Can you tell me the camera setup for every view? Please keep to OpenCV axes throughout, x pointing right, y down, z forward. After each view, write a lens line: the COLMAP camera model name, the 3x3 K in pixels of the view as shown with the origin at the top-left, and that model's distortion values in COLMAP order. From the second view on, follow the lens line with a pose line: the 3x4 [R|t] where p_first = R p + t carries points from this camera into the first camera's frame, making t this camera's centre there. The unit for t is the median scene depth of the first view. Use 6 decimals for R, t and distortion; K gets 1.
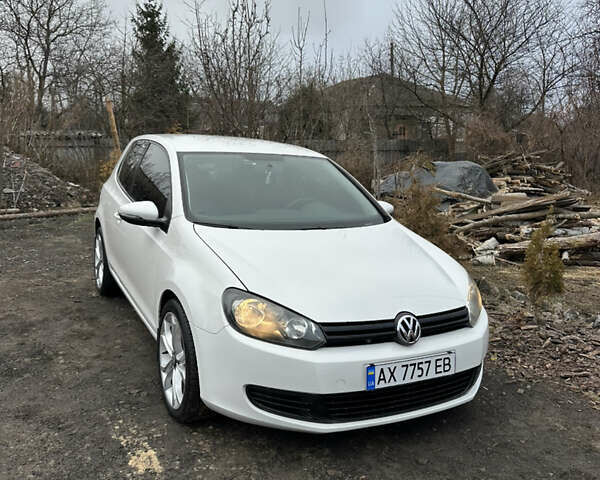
lens RADIAL K [[550.6, 0, 300.0], [0, 550.6, 240.0], [0, 0, 1]] dist [0.138614, -0.265556]
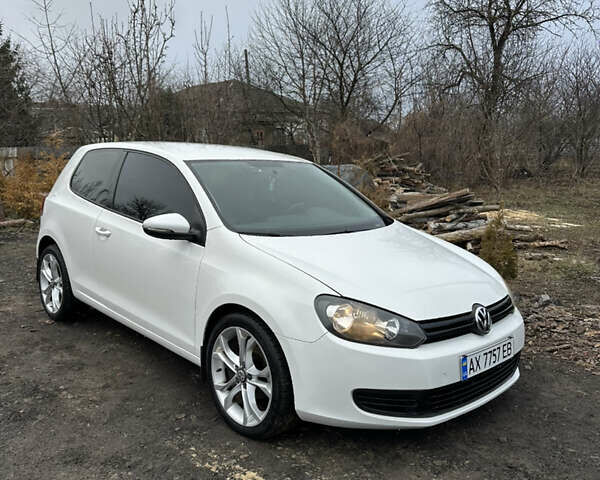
lens RADIAL K [[550.6, 0, 300.0], [0, 550.6, 240.0], [0, 0, 1]] dist [0.138614, -0.265556]
pose [[0.963634, -0.060205, 0.260356, -0.322734], [0.062556, 0.998041, -0.000745, -0.010895], [-0.259801, 0.017005, 0.965512, 0.037672]]
